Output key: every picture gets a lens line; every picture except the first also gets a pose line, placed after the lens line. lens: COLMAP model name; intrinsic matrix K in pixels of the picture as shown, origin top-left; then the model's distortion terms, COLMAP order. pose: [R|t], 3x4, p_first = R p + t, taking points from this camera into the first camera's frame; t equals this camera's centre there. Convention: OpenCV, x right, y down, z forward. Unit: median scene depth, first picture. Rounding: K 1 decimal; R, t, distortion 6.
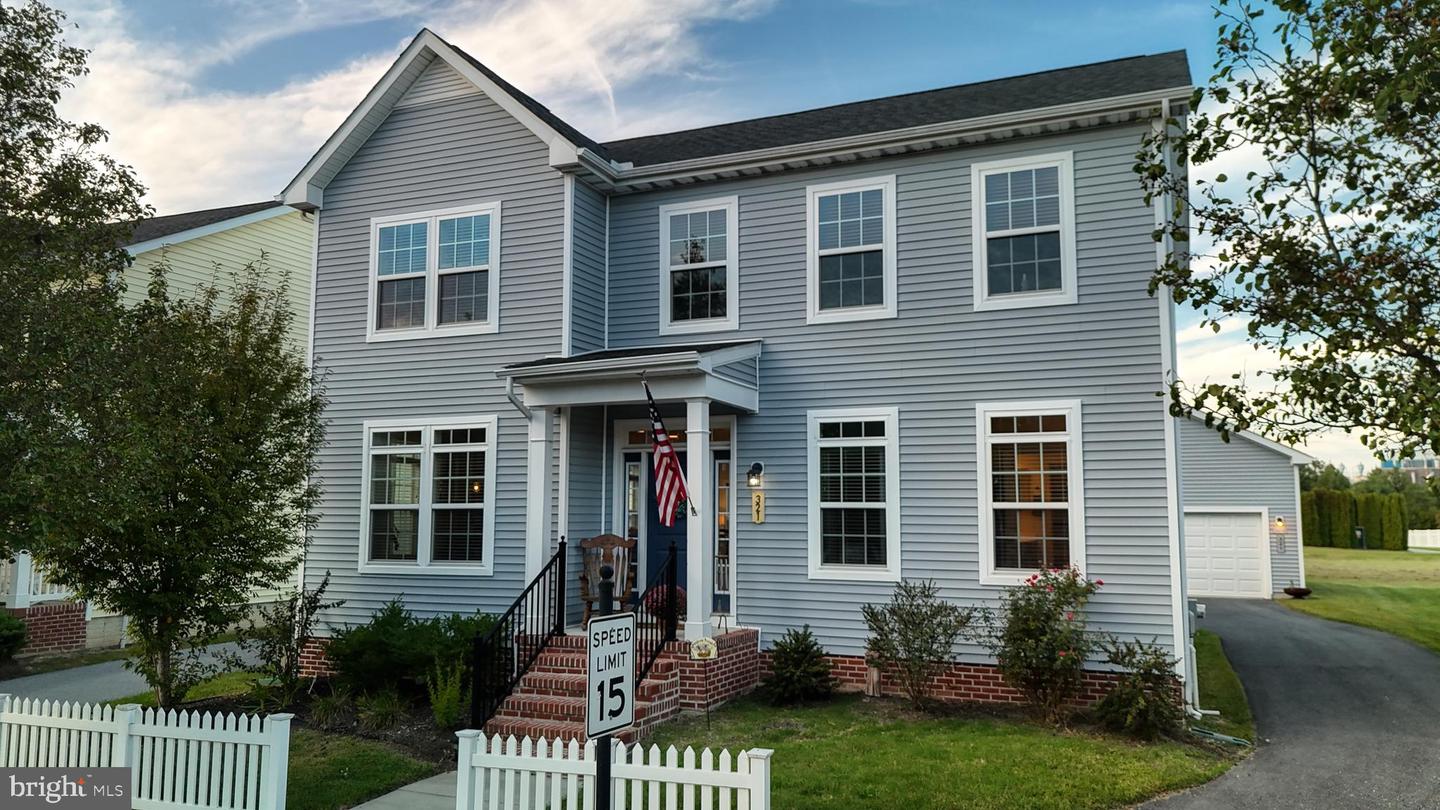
lens RADIAL K [[1078.9, 0, 722.1], [0, 1078.9, 401.9], [0, 0, 1]] dist [0.005953, 0.002096]
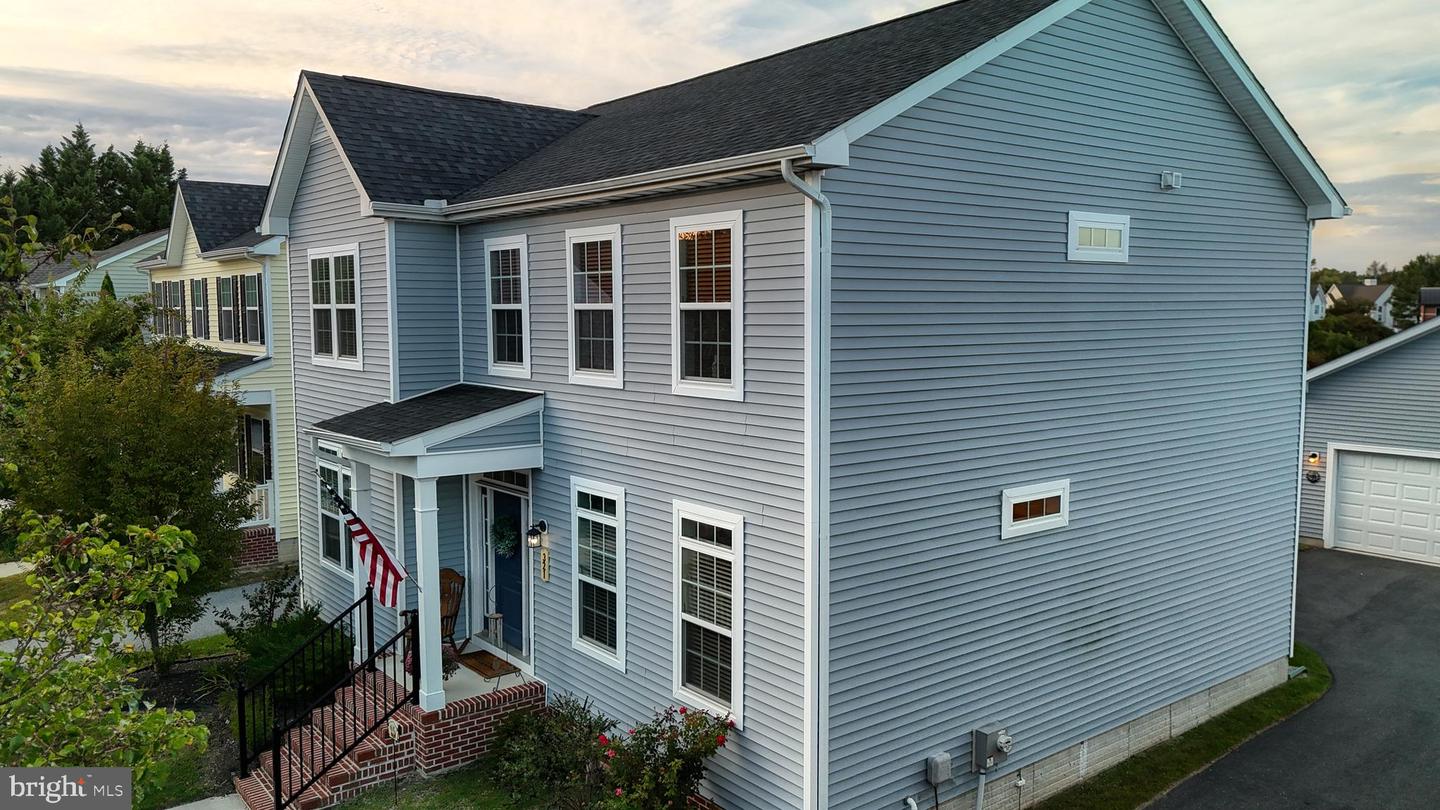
lens RADIAL K [[1078.9, 0, 721.2], [0, 1078.9, 408.1], [0, 0, 1]] dist [0.005953, 0.002096]
pose [[0.886015, 0.034272, -0.462388, 0.648418], [0.058152, 0.981176, 0.184153, -0.222627], [0.459995, -0.190051, 0.867344, 0.254327]]
